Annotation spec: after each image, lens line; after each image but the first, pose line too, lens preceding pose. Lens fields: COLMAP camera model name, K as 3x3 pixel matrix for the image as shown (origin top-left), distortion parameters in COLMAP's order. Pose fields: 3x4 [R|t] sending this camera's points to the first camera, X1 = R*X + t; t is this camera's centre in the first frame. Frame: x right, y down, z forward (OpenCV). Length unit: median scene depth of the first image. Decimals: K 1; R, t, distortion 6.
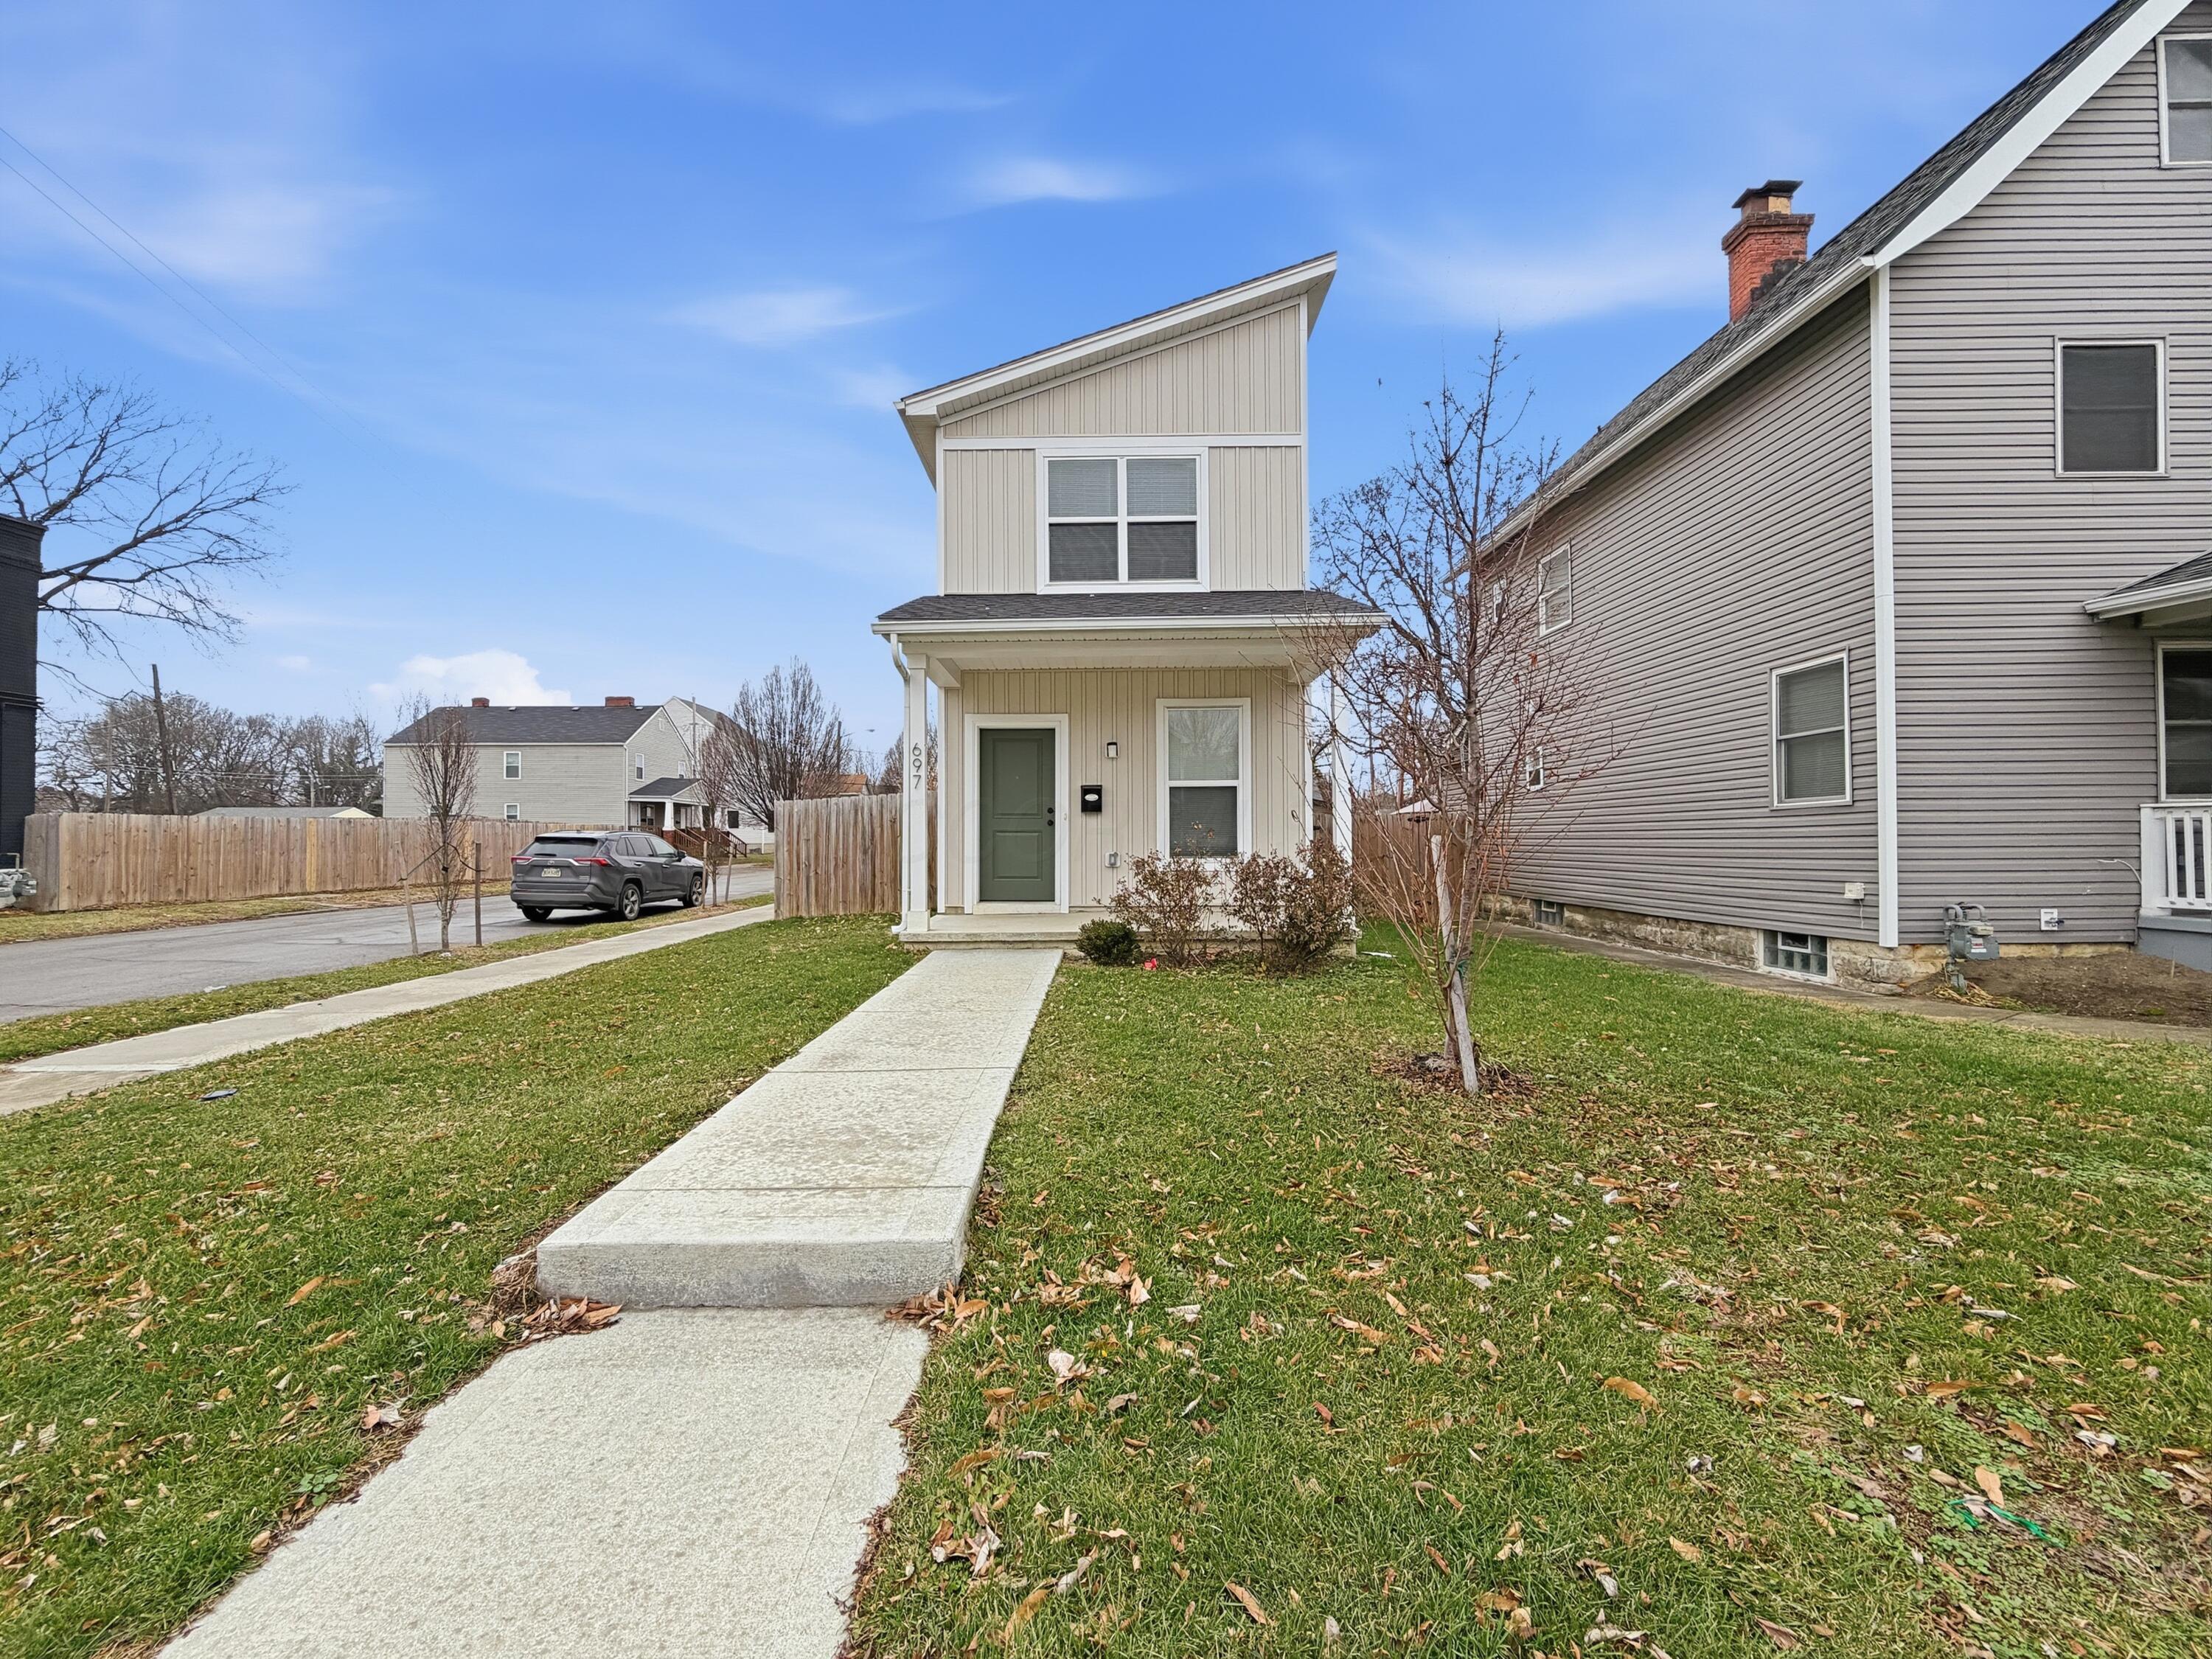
lens RADIAL K [[875.6, 0, 1098.1], [0, 875.6, 832.7], [0, 0, 1]] dist [-0.000713, 0.000180]
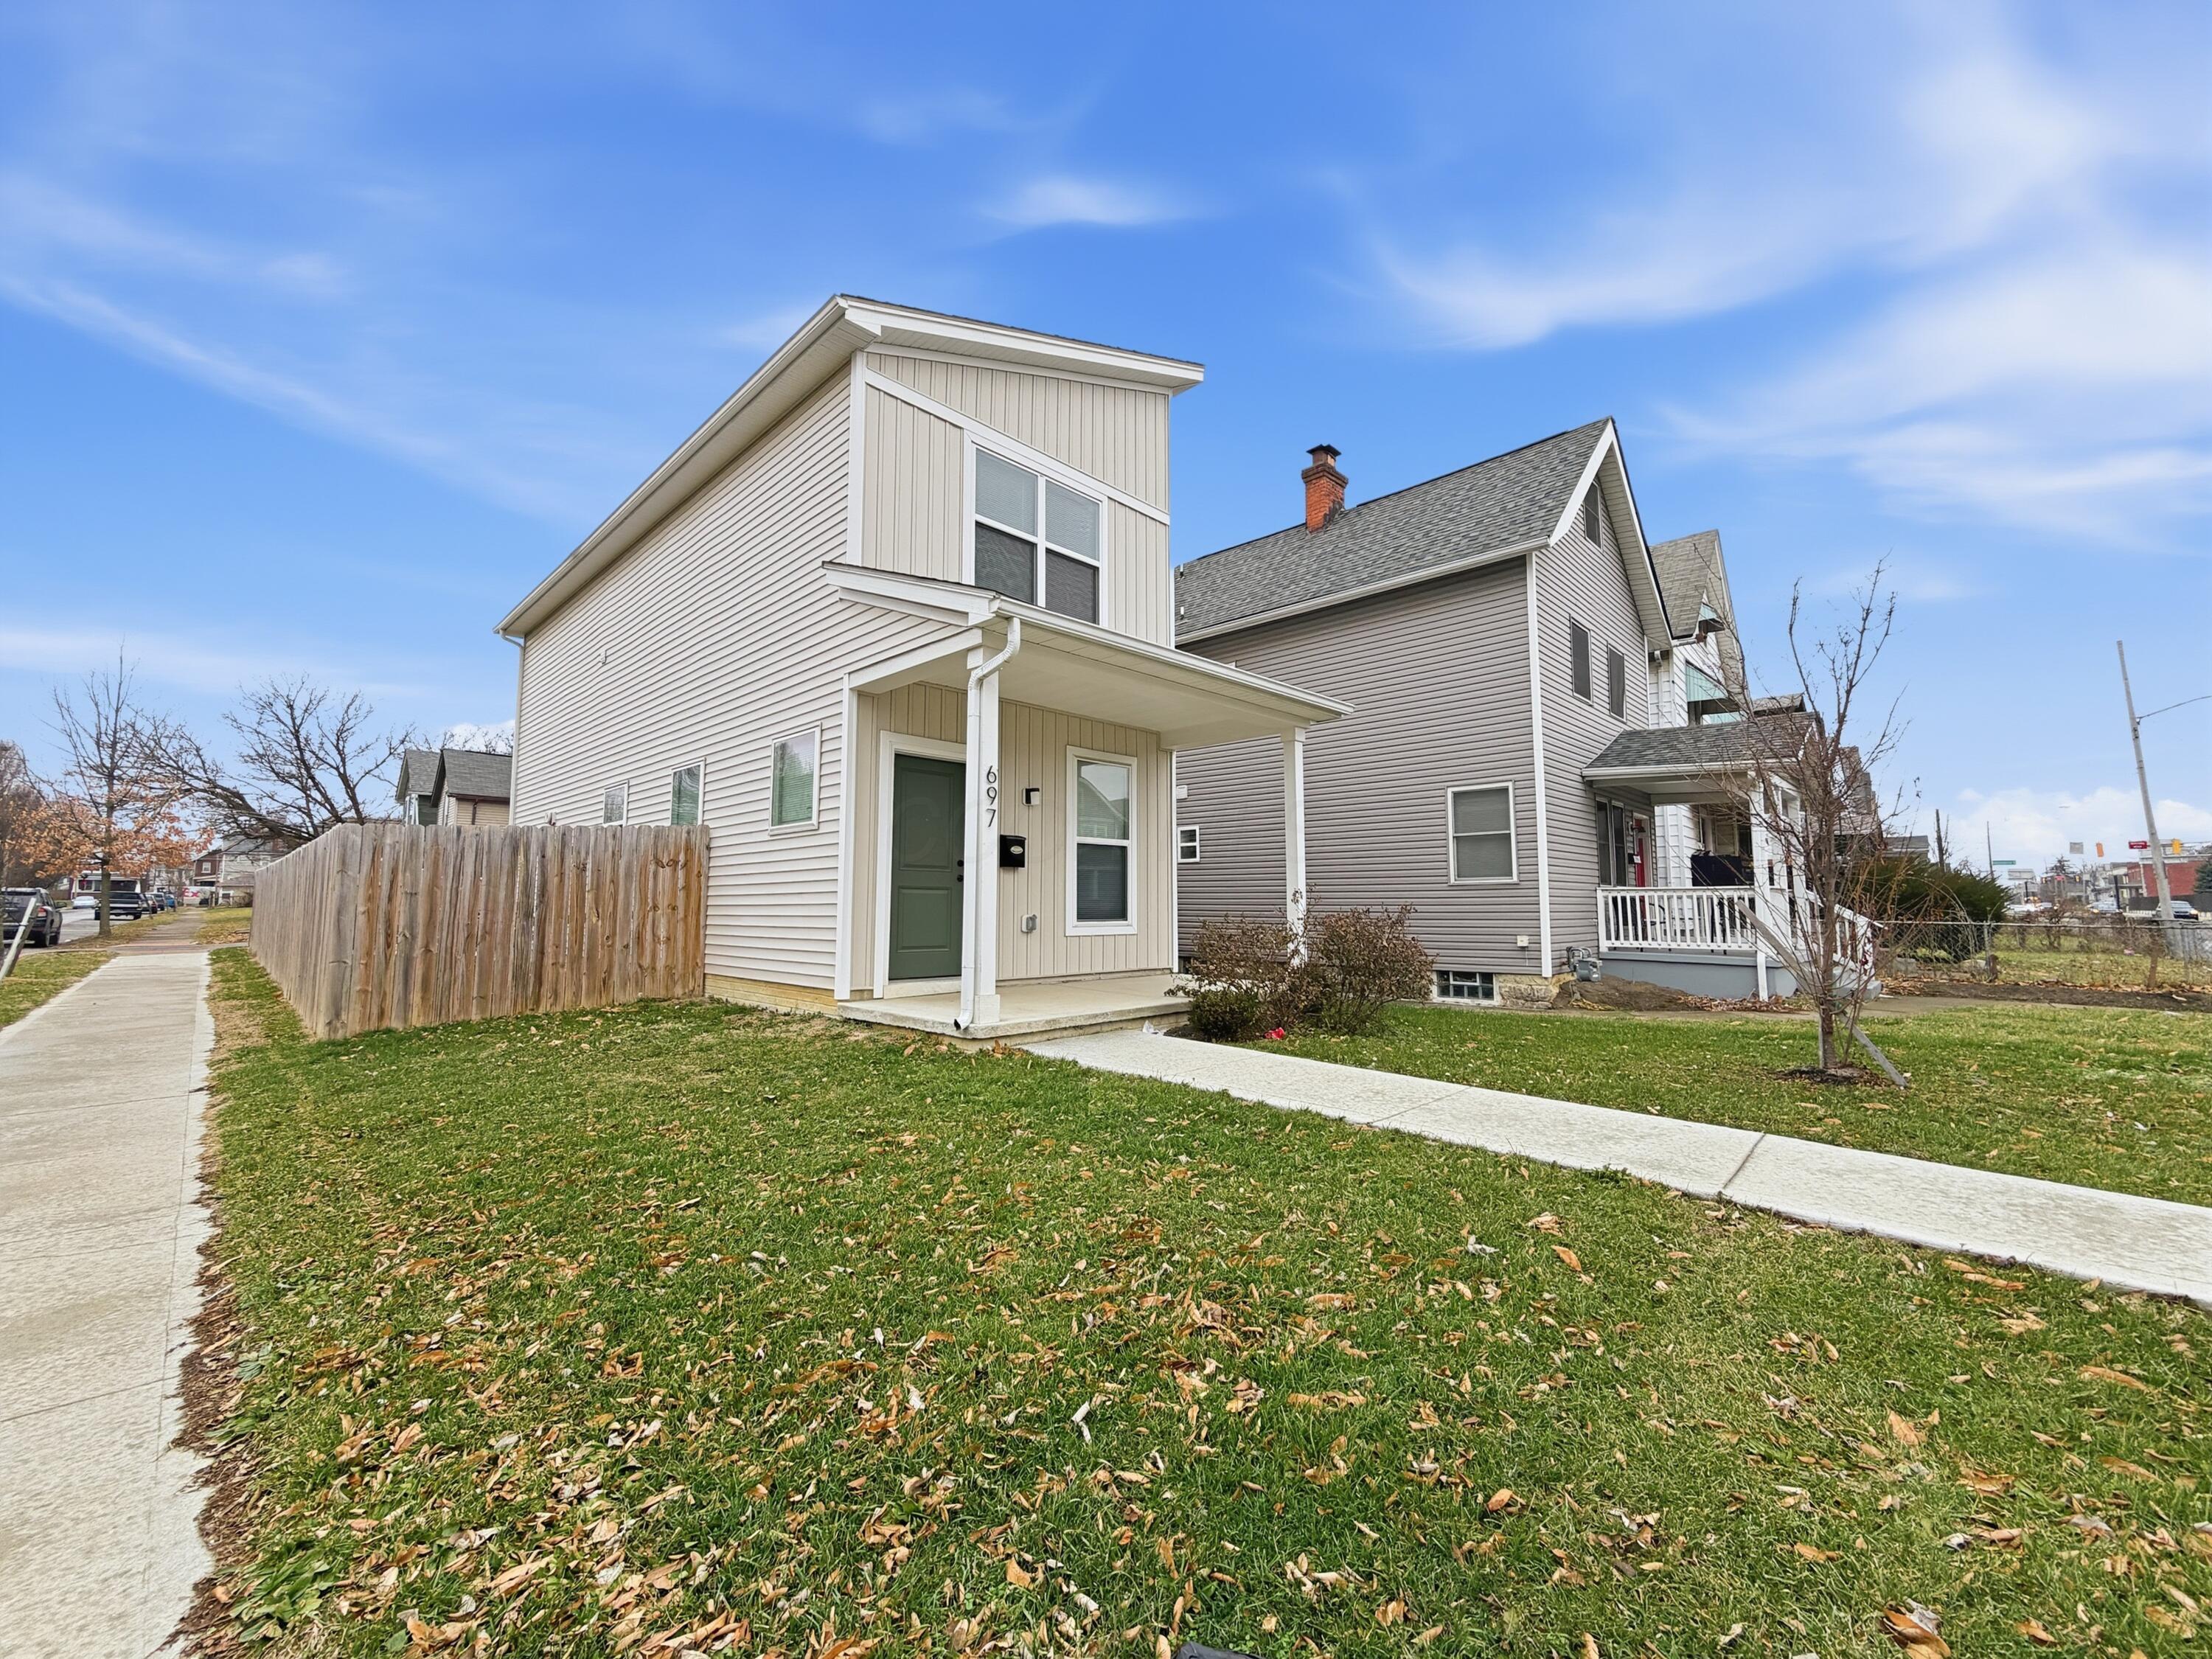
lens RADIAL K [[875.6, 0, 1098.1], [0, 875.6, 832.7], [0, 0, 1]] dist [-0.000713, 0.000180]
pose [[0.703785, 0.067883, 0.707162, -0.544119], [-0.014762, 0.996607, -0.080976, 0.010510], [-0.710259, 0.046550, 0.702399, 0.342556]]
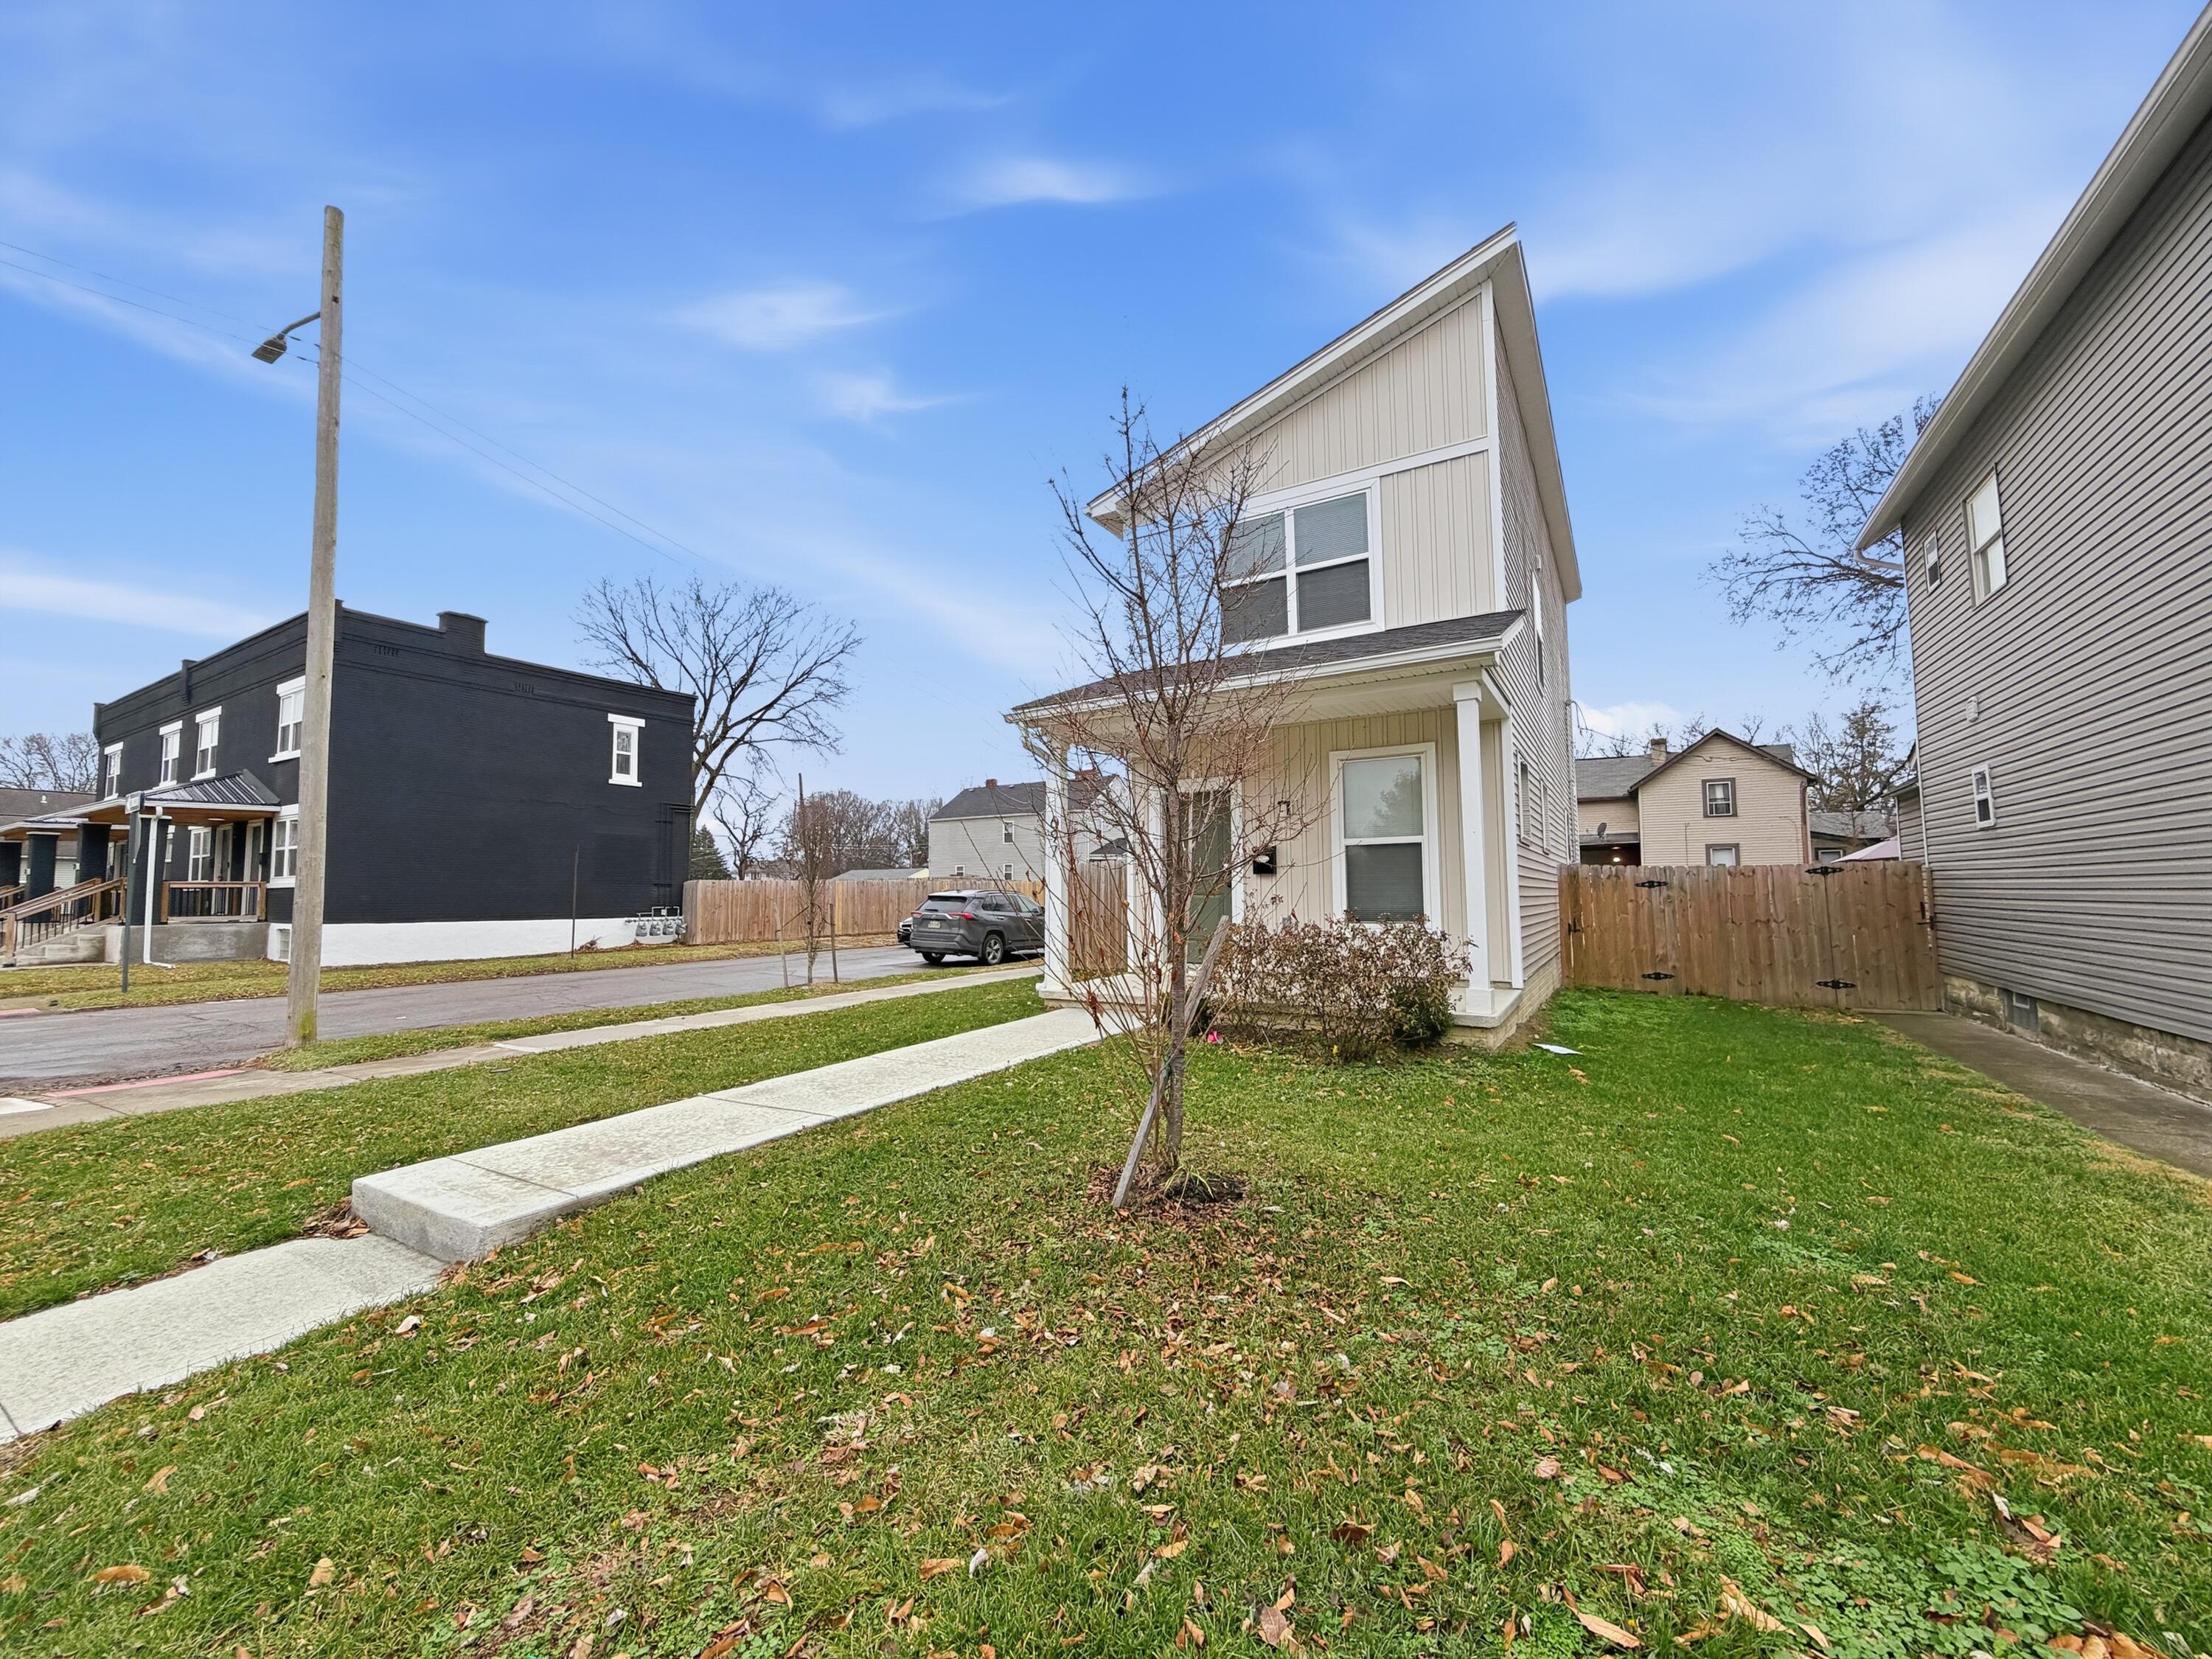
lens RADIAL K [[875.6, 0, 1098.1], [0, 875.6, 832.7], [0, 0, 1]] dist [-0.000713, 0.000180]
pose [[0.856947, -0.038440, -0.513969, 0.331748], [0.009057, 0.998184, -0.059554, -0.013045], [0.515325, 0.046380, 0.855739, 0.073760]]
